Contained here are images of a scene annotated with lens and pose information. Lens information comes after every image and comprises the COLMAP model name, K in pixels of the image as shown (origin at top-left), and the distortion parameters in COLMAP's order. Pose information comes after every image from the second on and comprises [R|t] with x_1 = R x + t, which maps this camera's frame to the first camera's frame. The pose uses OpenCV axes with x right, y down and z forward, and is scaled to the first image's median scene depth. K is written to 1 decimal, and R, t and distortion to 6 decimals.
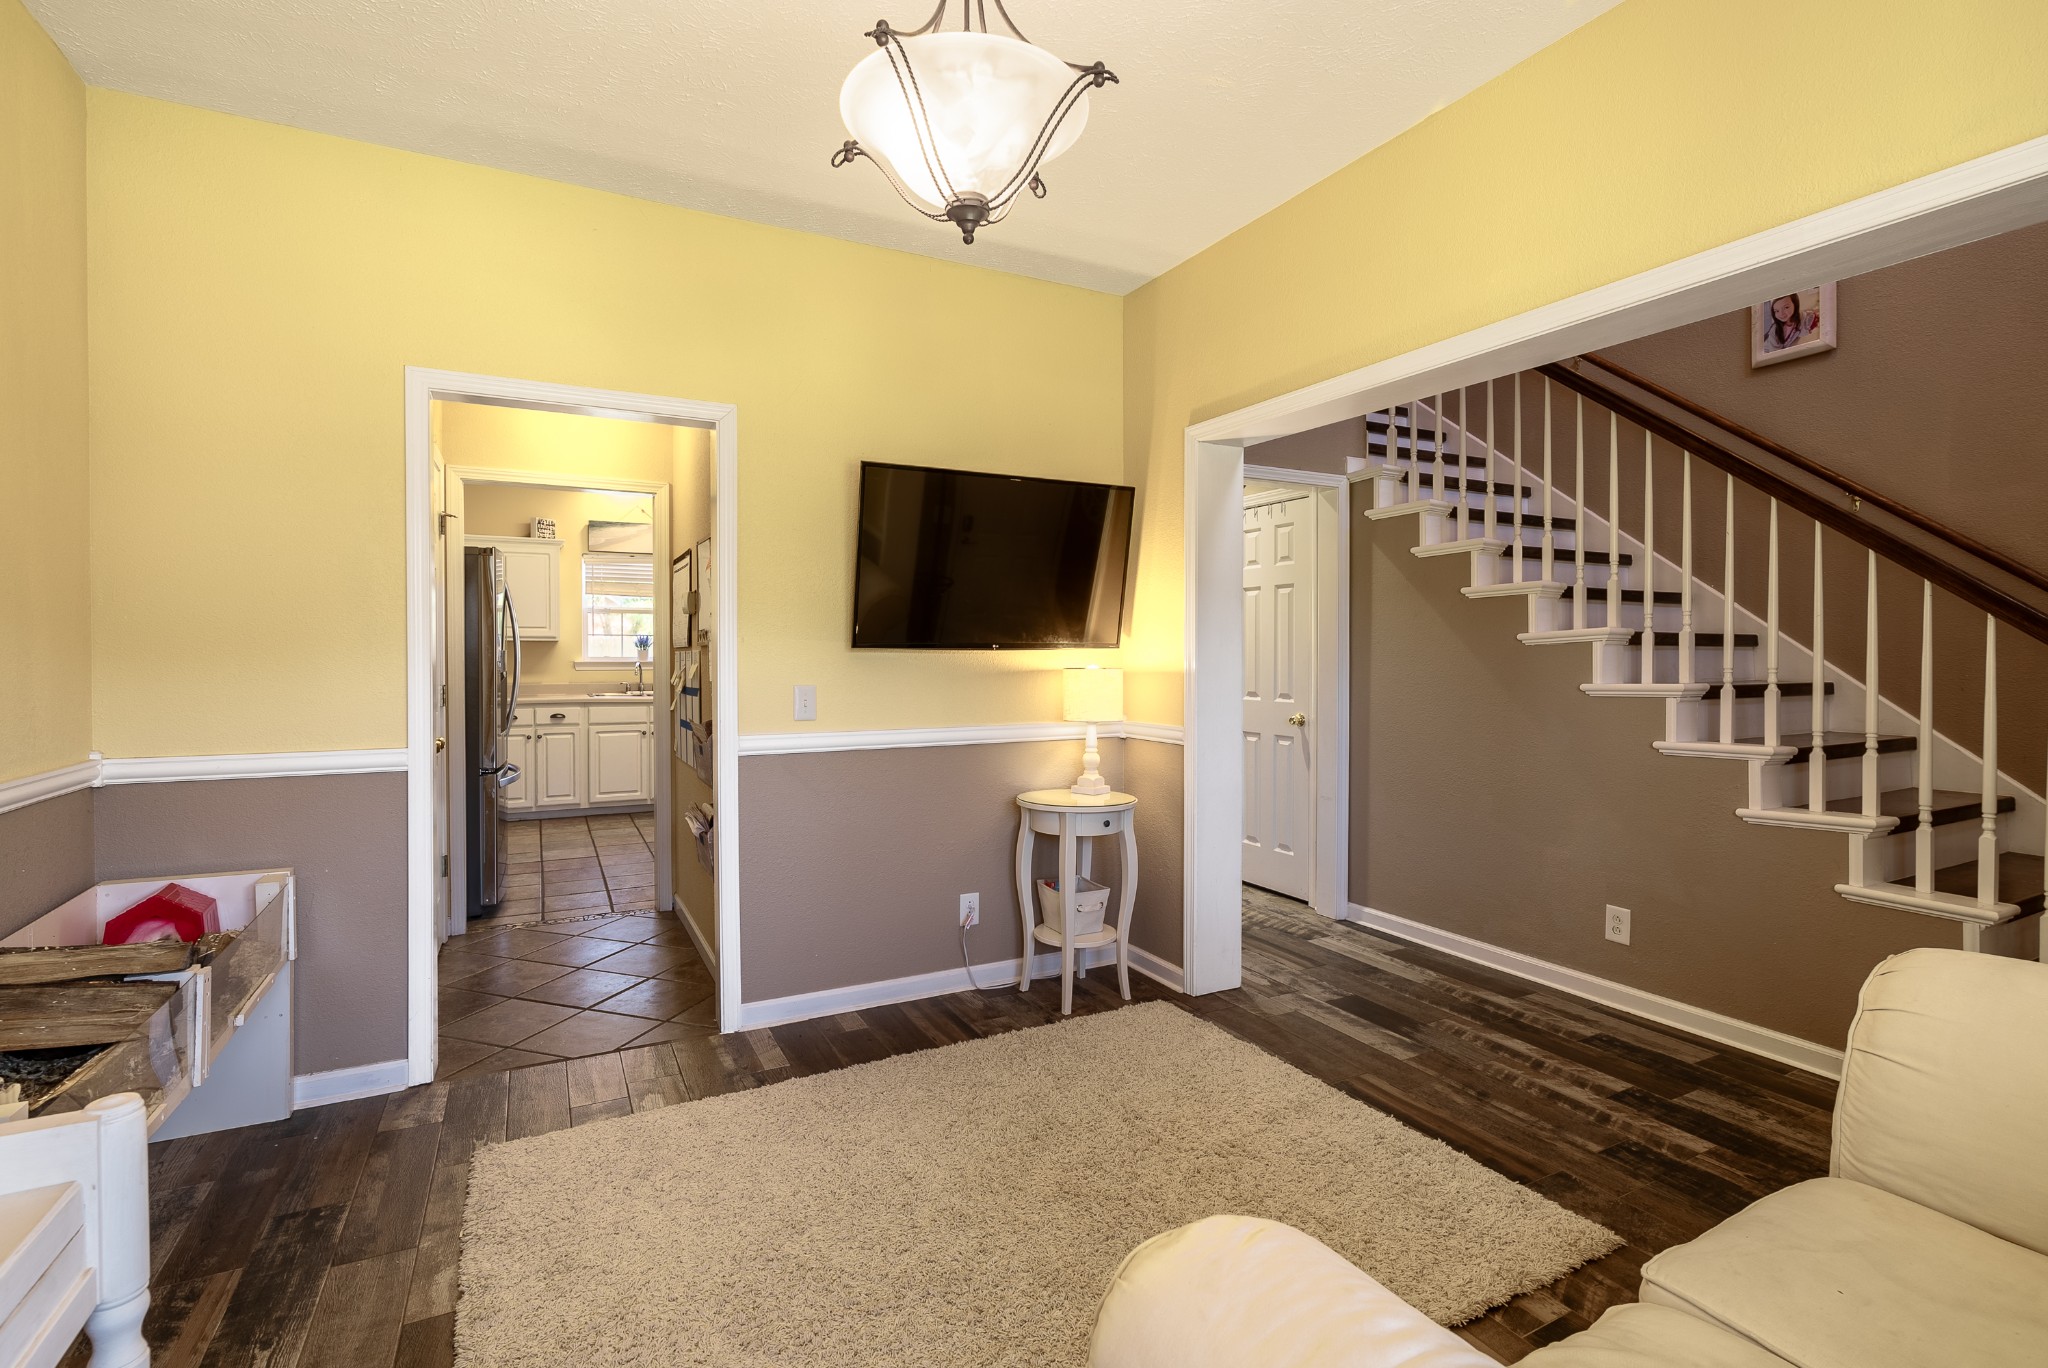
lens RADIAL K [[930.2, 0, 1026.5], [0, 930.2, 665.9], [0, 0, 1]] dist [-0.001240, 0.000453]
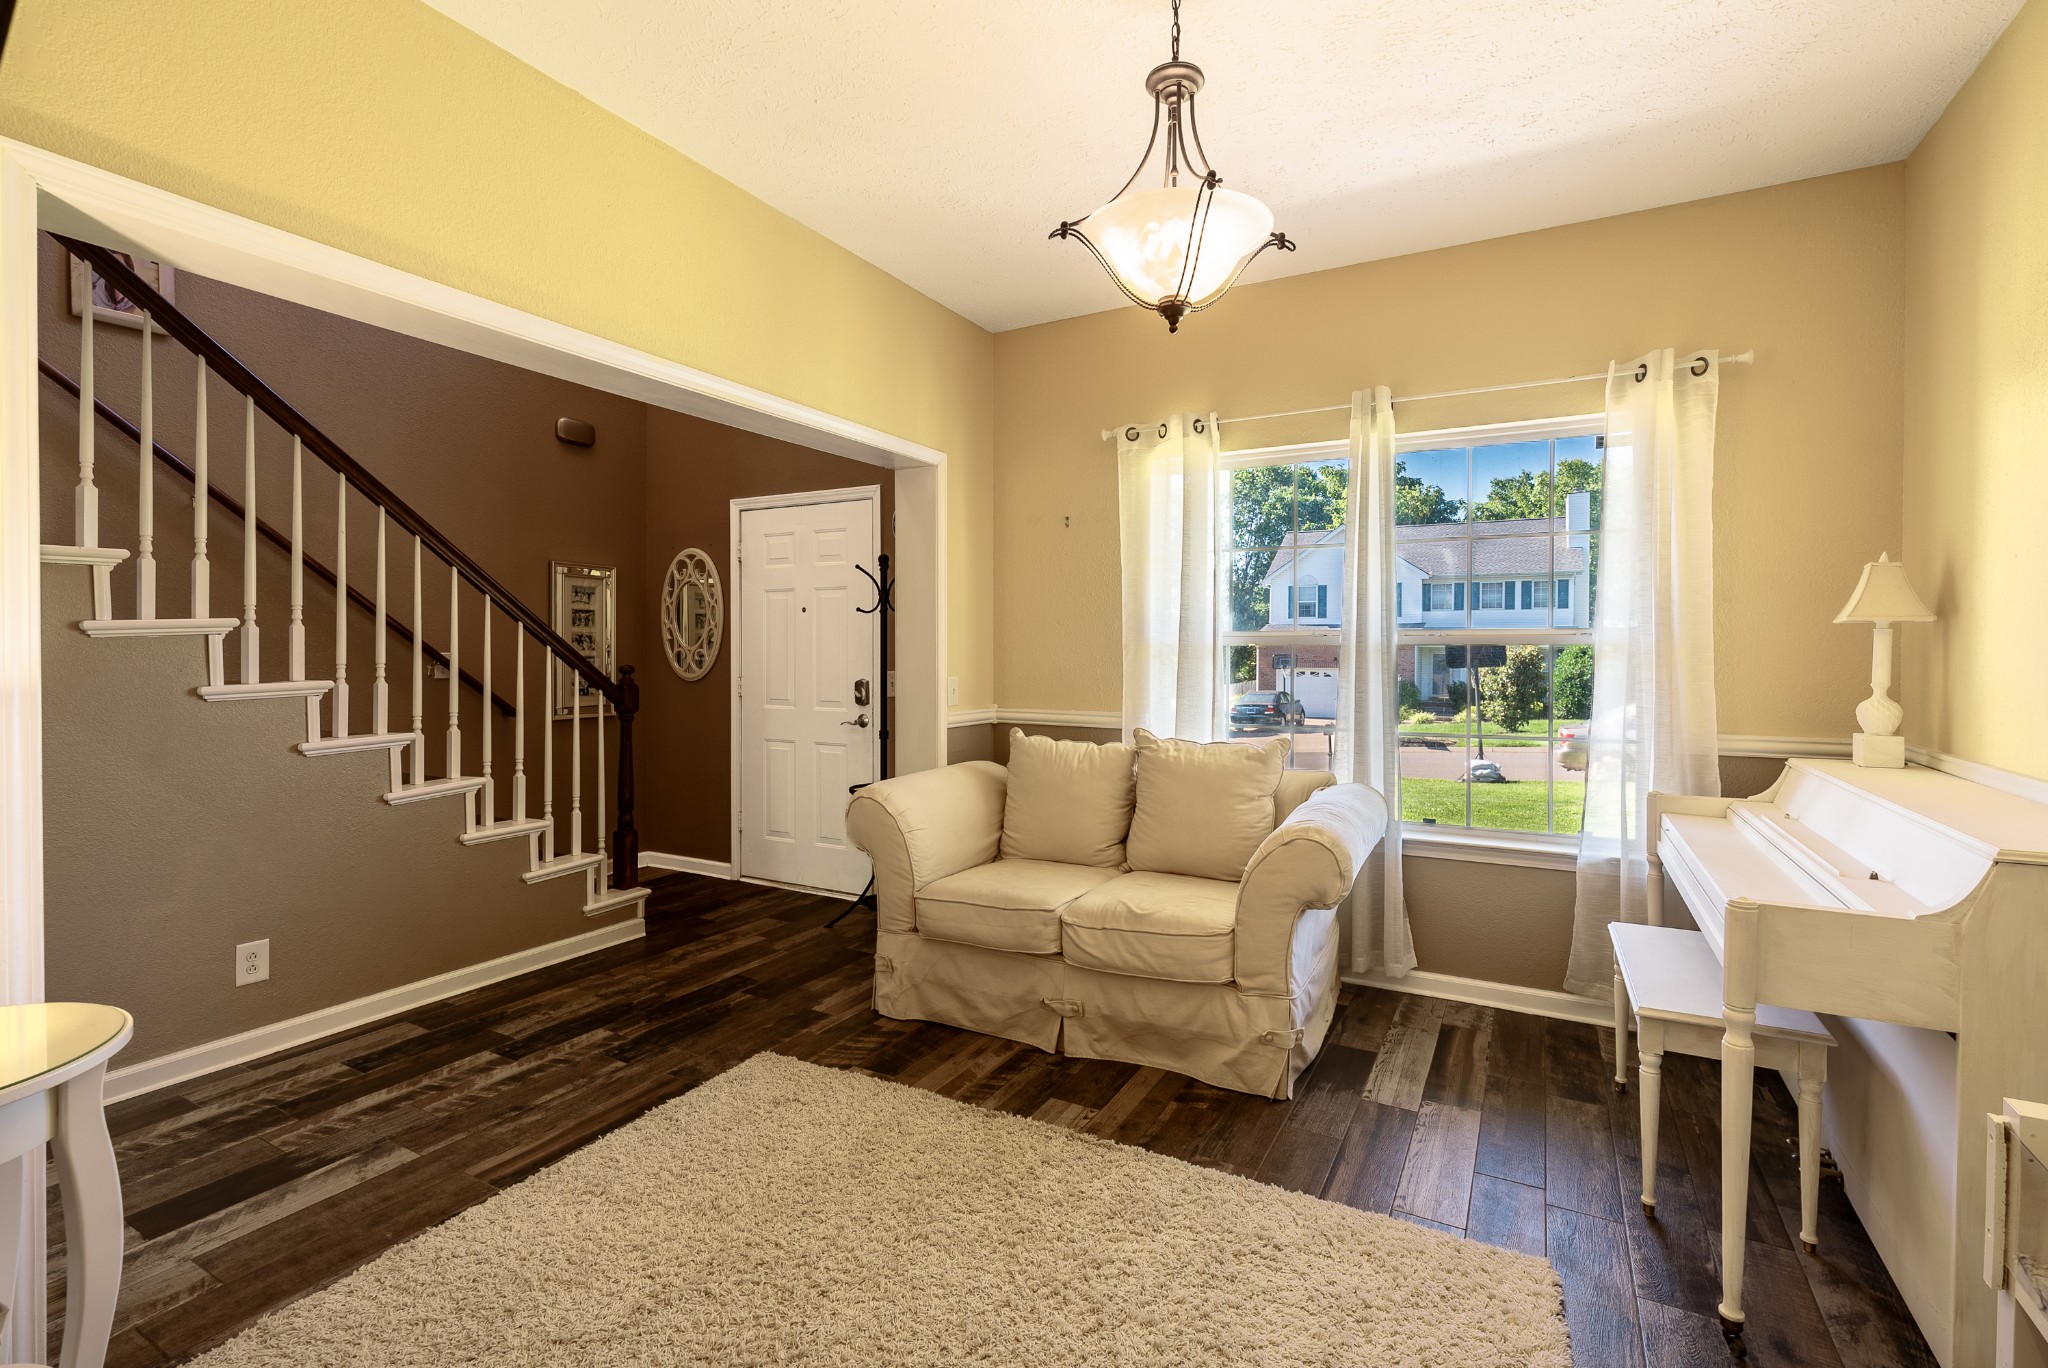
lens RADIAL K [[930.2, 0, 1026.5], [0, 930.2, 665.9], [0, 0, 1]] dist [-0.001240, 0.000453]
pose [[-0.542399, -0.016101, 0.839967, -0.547667], [0.009544, 0.999634, 0.025325, -0.014083], [-0.840067, 0.021753, -0.542047, 0.985872]]
